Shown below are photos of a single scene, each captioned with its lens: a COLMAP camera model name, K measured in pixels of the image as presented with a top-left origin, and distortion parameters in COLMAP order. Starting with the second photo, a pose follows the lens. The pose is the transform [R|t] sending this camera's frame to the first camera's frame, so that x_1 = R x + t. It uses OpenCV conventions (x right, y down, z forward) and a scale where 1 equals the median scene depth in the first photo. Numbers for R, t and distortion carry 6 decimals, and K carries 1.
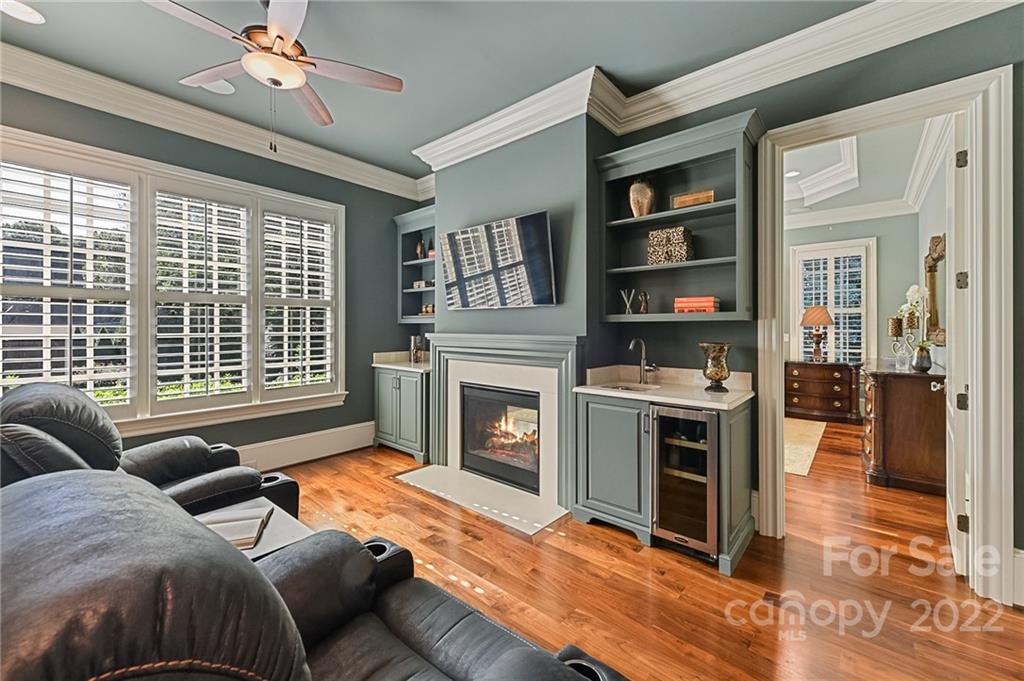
lens RADIAL K [[406.0, 0, 511.5], [0, 406.0, 335.9], [0, 0, 1]] dist [0.006944, -0.000144]
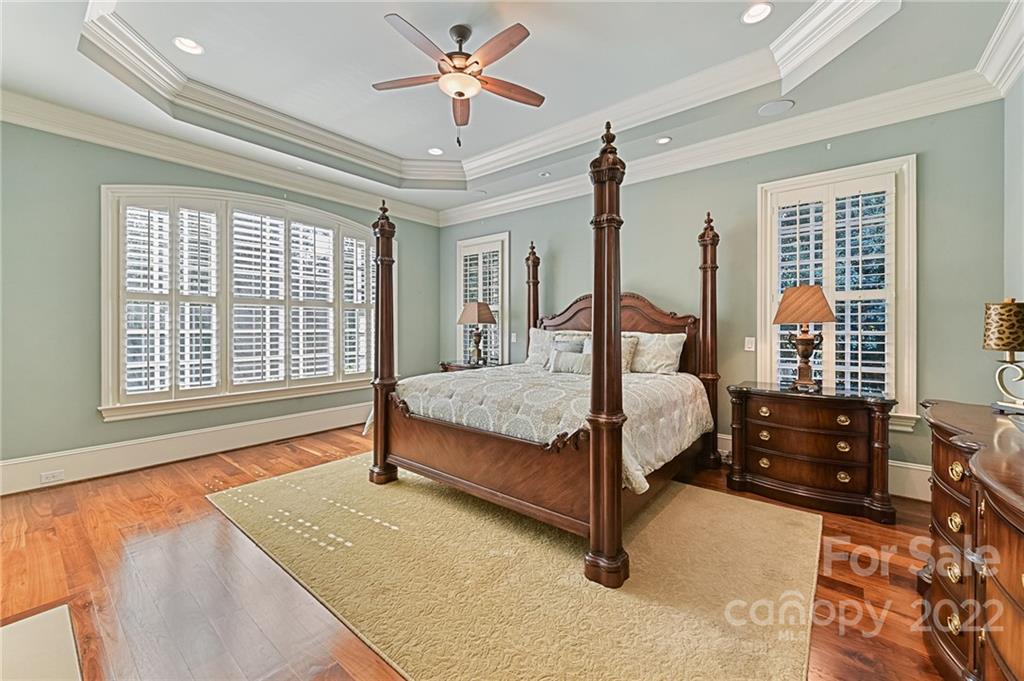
lens RADIAL K [[406.0, 0, 512.7], [0, 406.0, 329.8], [0, 0, 1]] dist [0.006944, -0.000144]
pose [[0.999543, 0.002377, 0.030125, 0.349897], [-0.002376, 0.999997, -0.000065, -0.015172], [-0.030125, -0.000006, 0.999546, 0.475455]]
